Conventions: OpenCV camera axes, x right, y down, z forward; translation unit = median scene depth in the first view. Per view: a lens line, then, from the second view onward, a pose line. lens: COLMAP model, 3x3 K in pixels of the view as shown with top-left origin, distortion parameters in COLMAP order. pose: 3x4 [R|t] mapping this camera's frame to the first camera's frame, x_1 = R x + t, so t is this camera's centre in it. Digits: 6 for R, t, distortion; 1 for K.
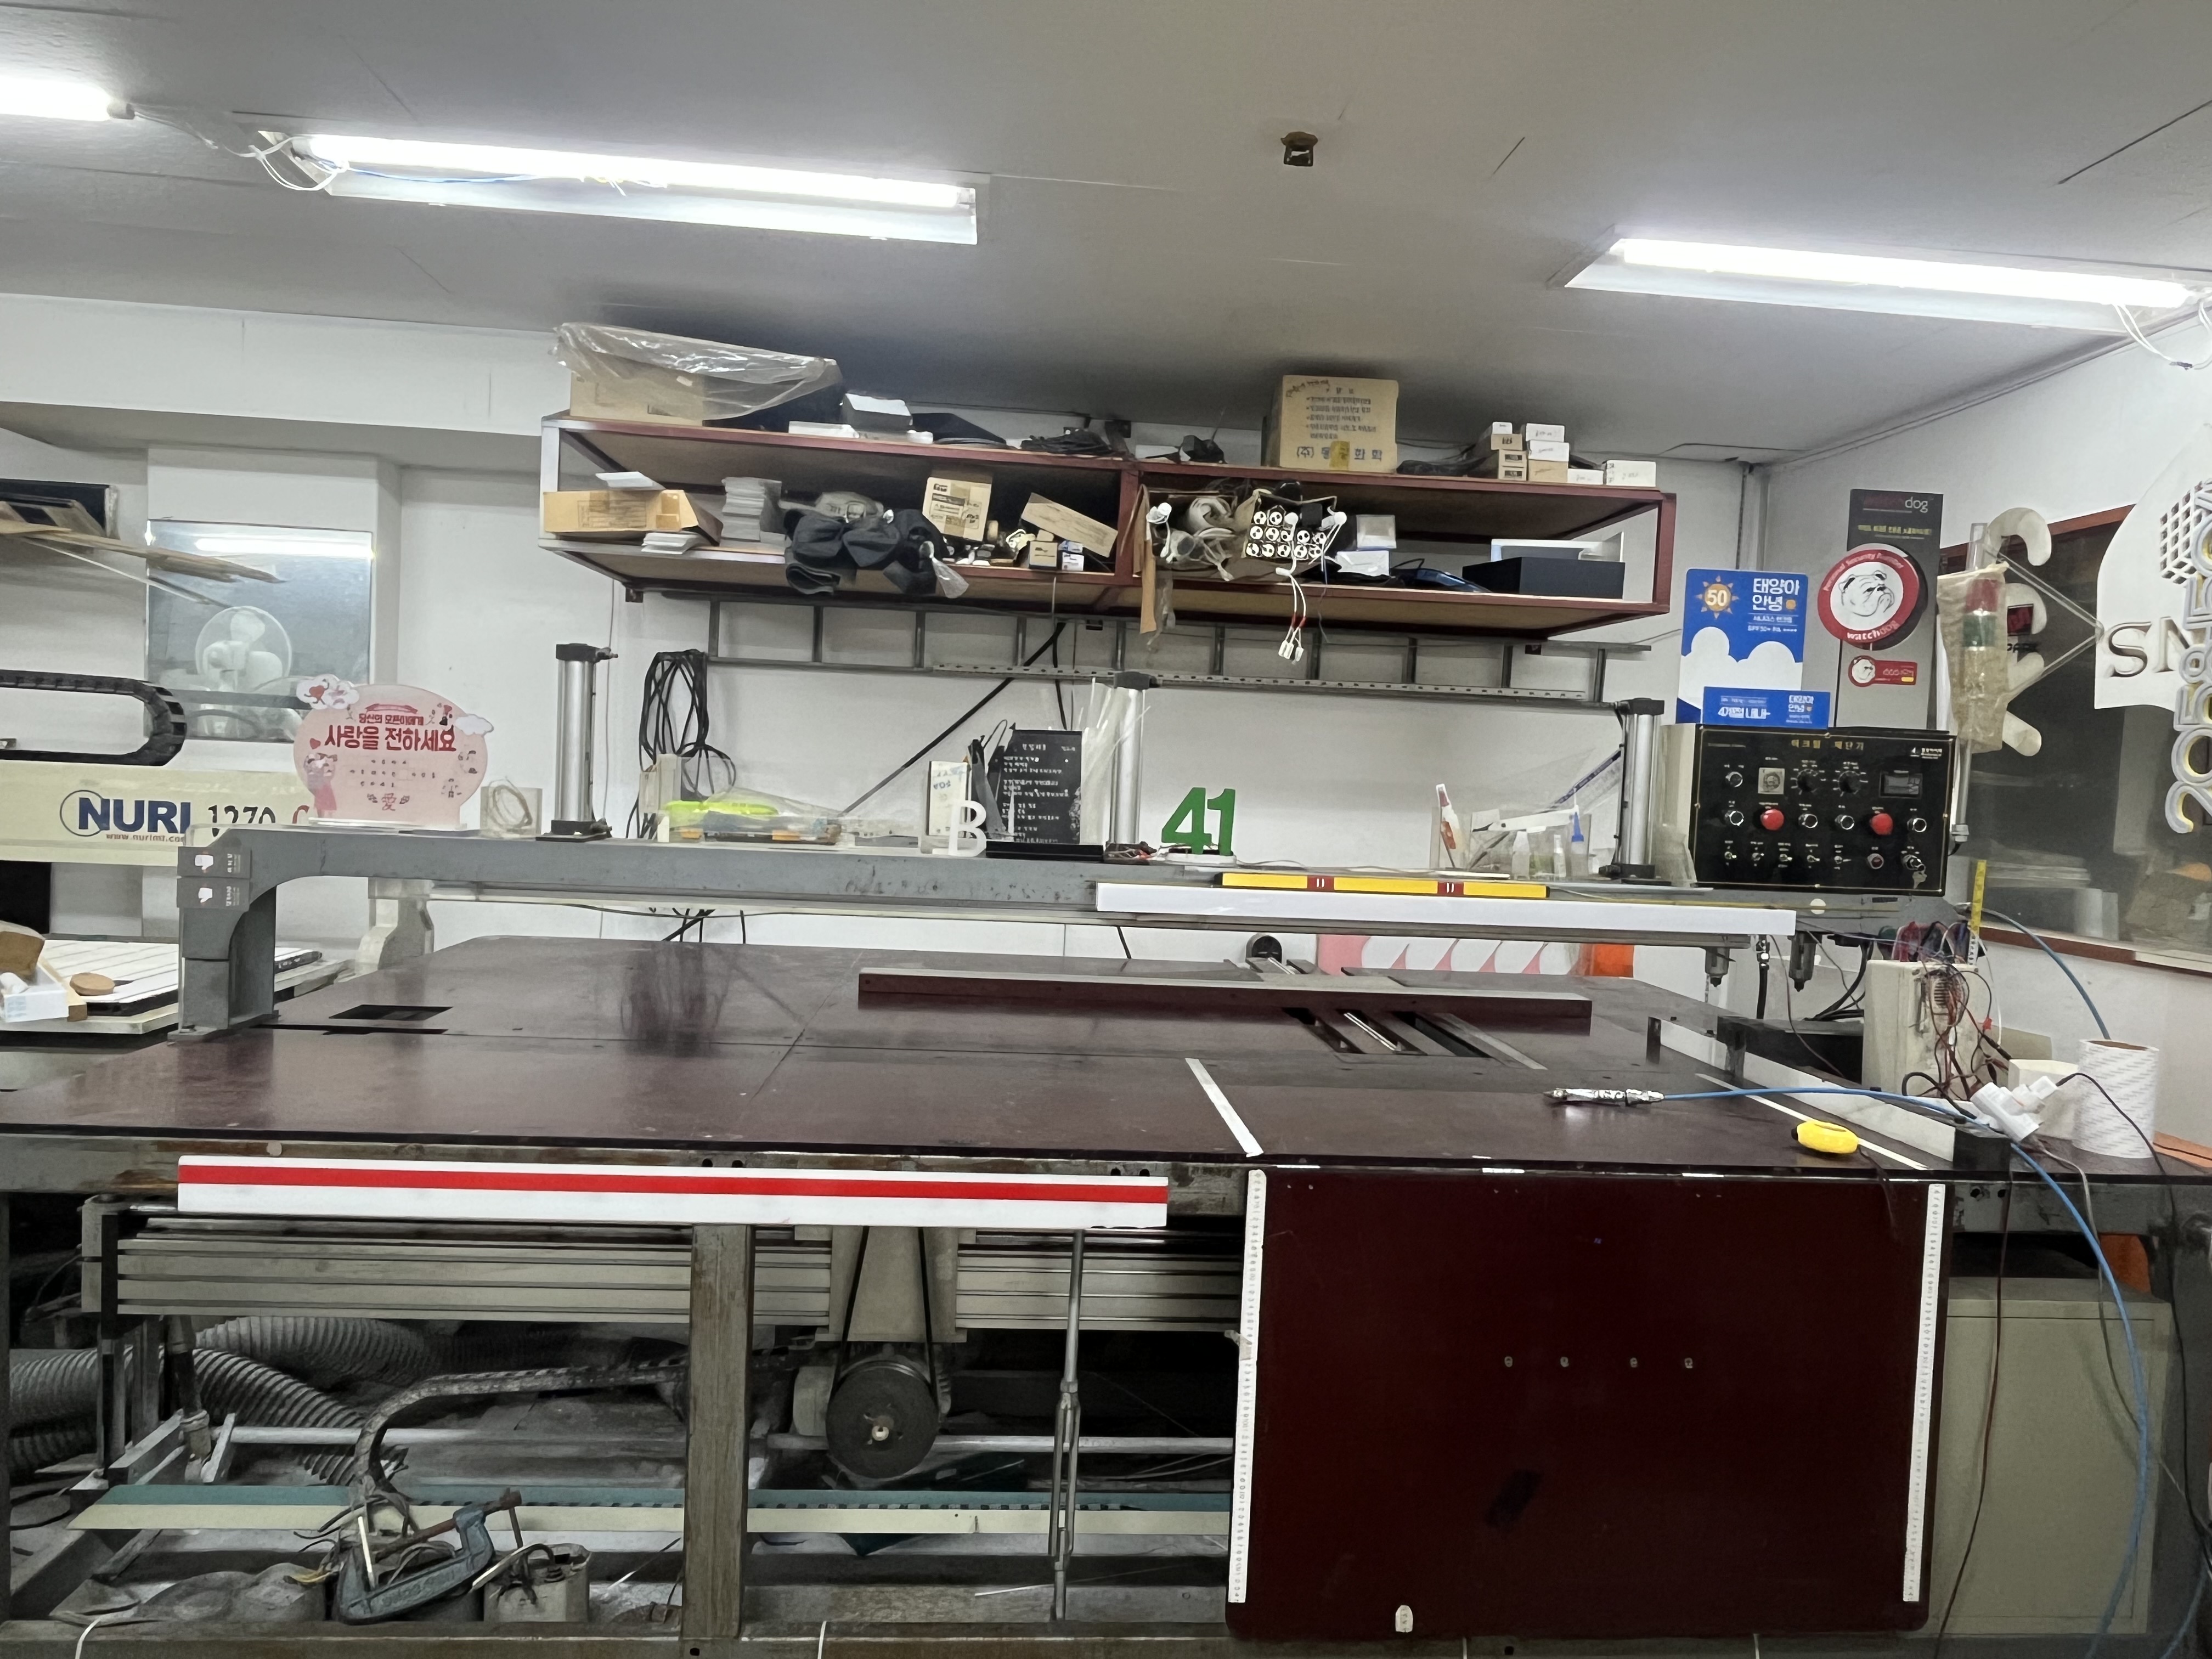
lens RADIAL K [[1379.6, 0, 1101.8], [0, 1379.6, 828.3], [0, 0, 1]] dist [-0.005992, -0.001303]
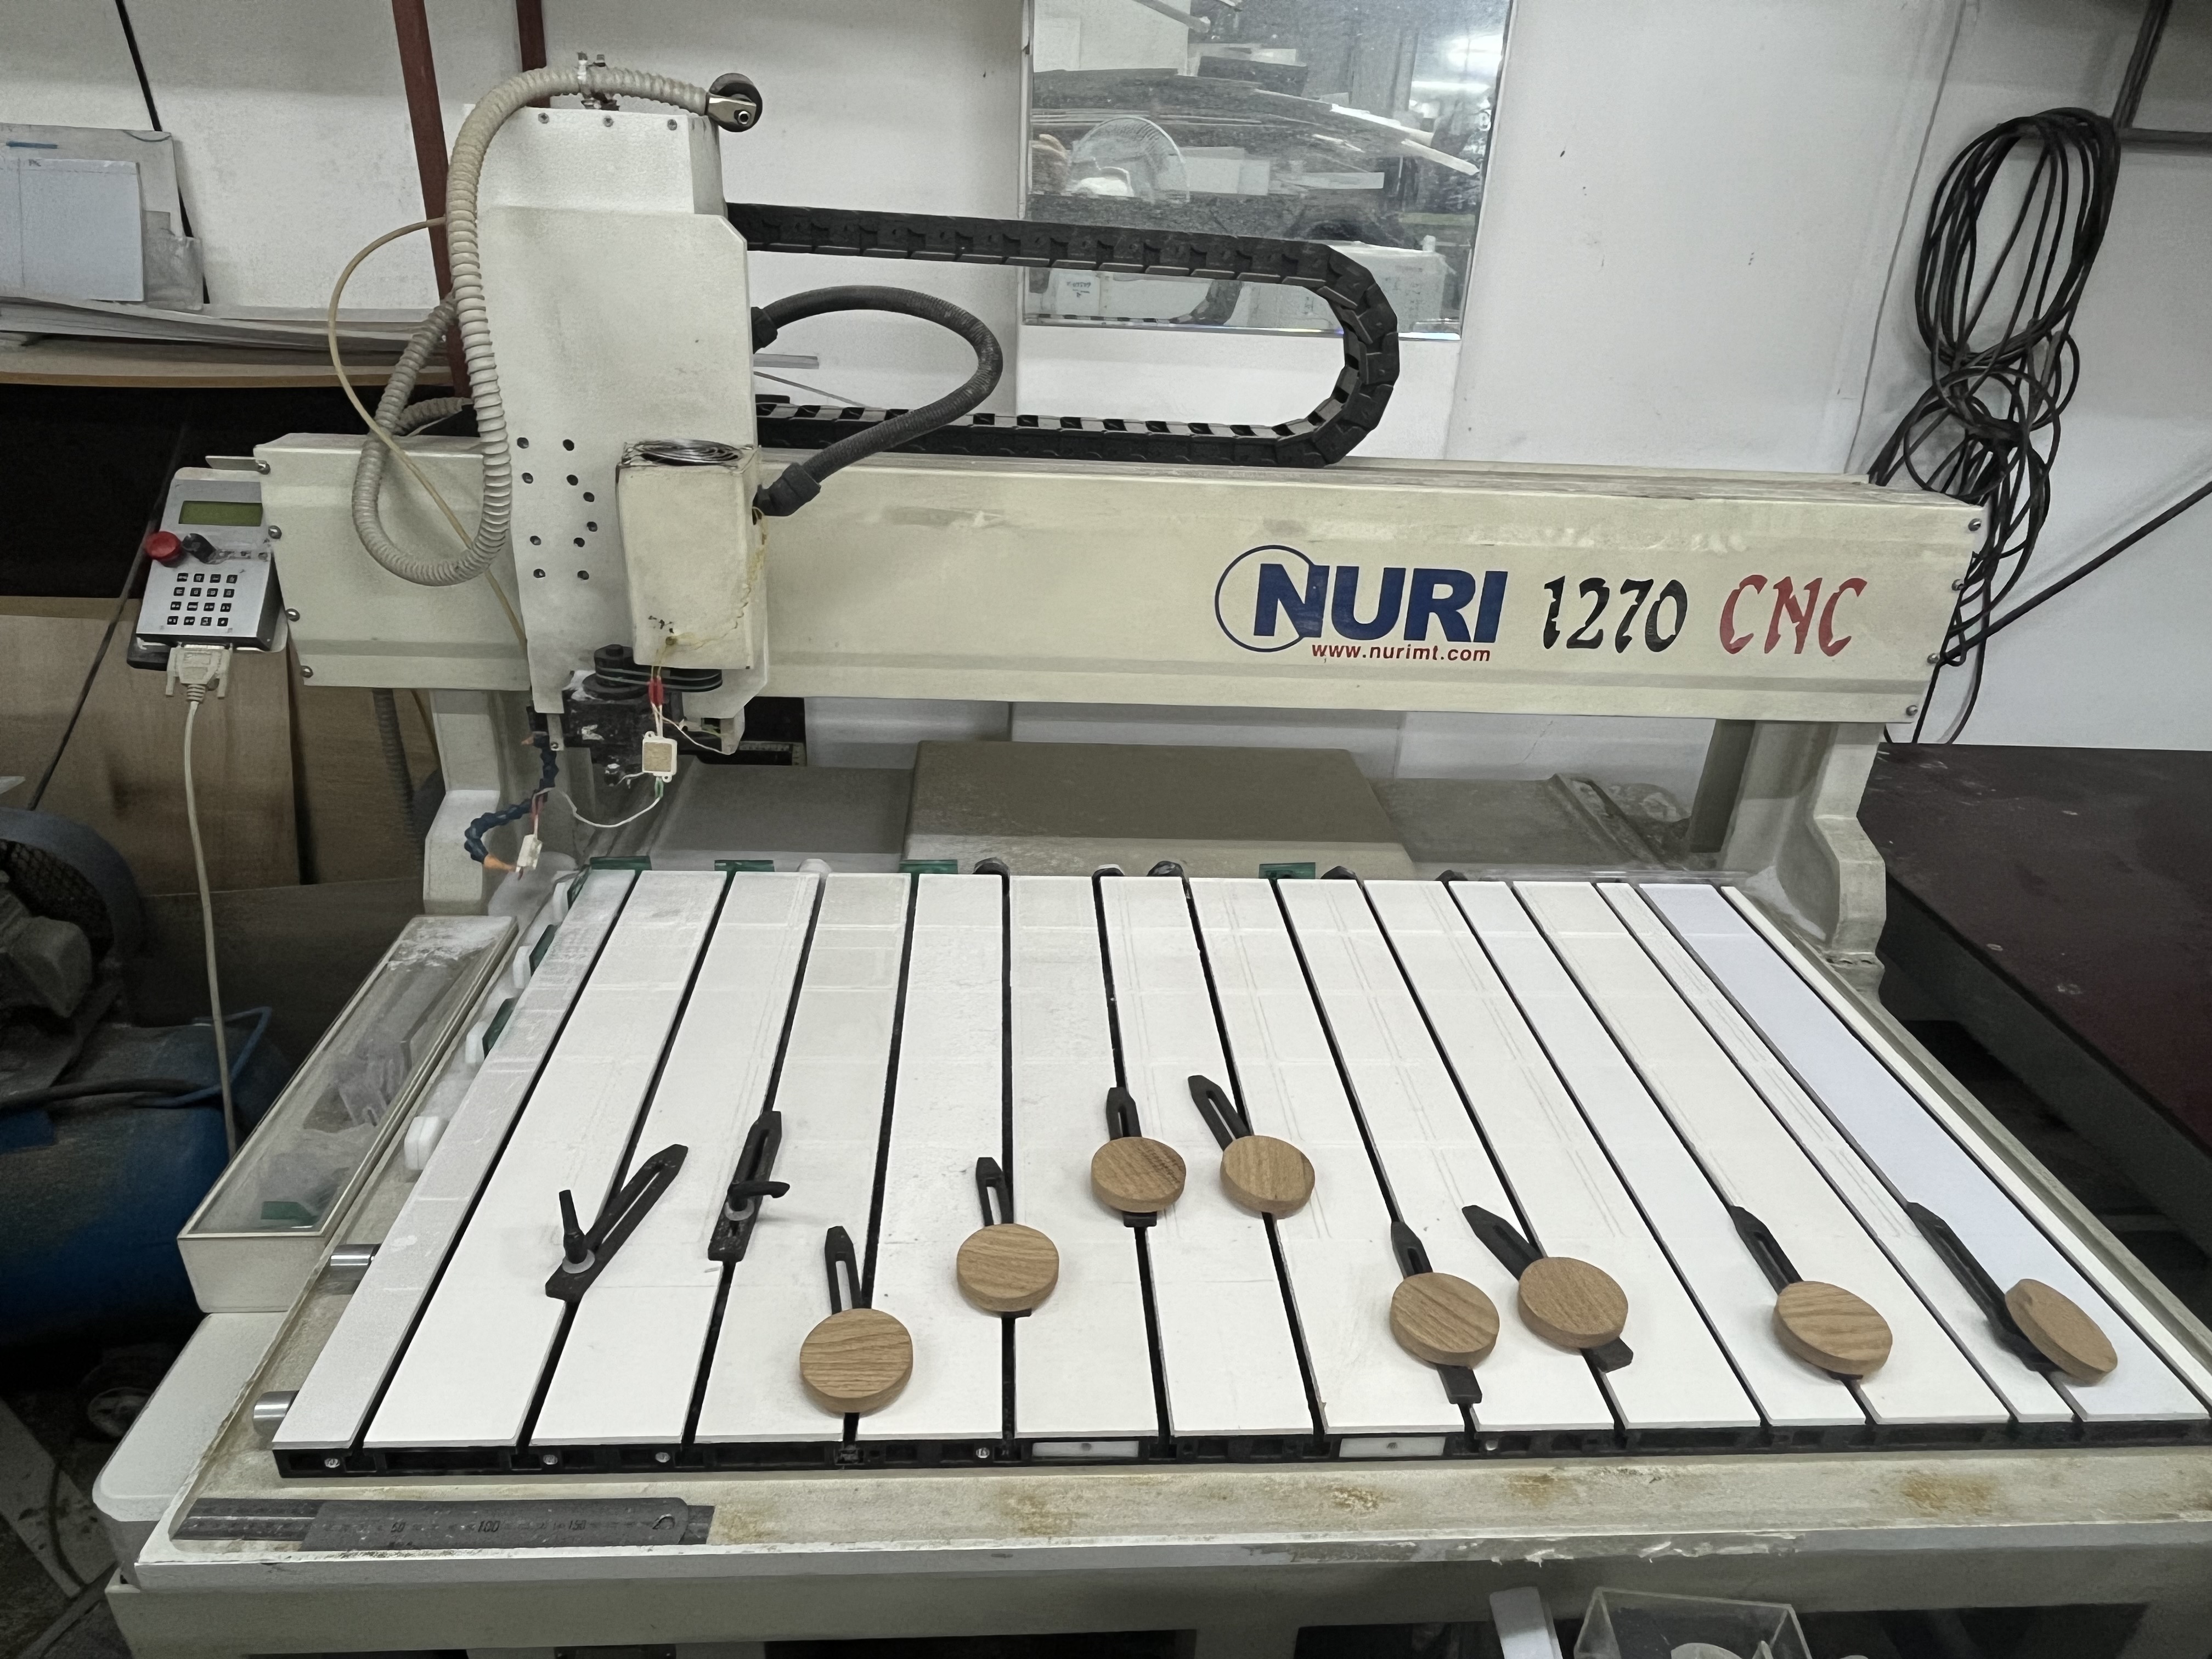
lens RADIAL K [[1379.6, 0, 1103.2], [0, 1379.6, 826.9], [0, 0, 1]] dist [-0.005992, -0.001303]
pose [[0.999793, 0.012670, -0.015936, -0.779830], [-0.005169, 0.915082, 0.403235, -0.117235], [0.019691, -0.403069, 0.914958, 0.579808]]
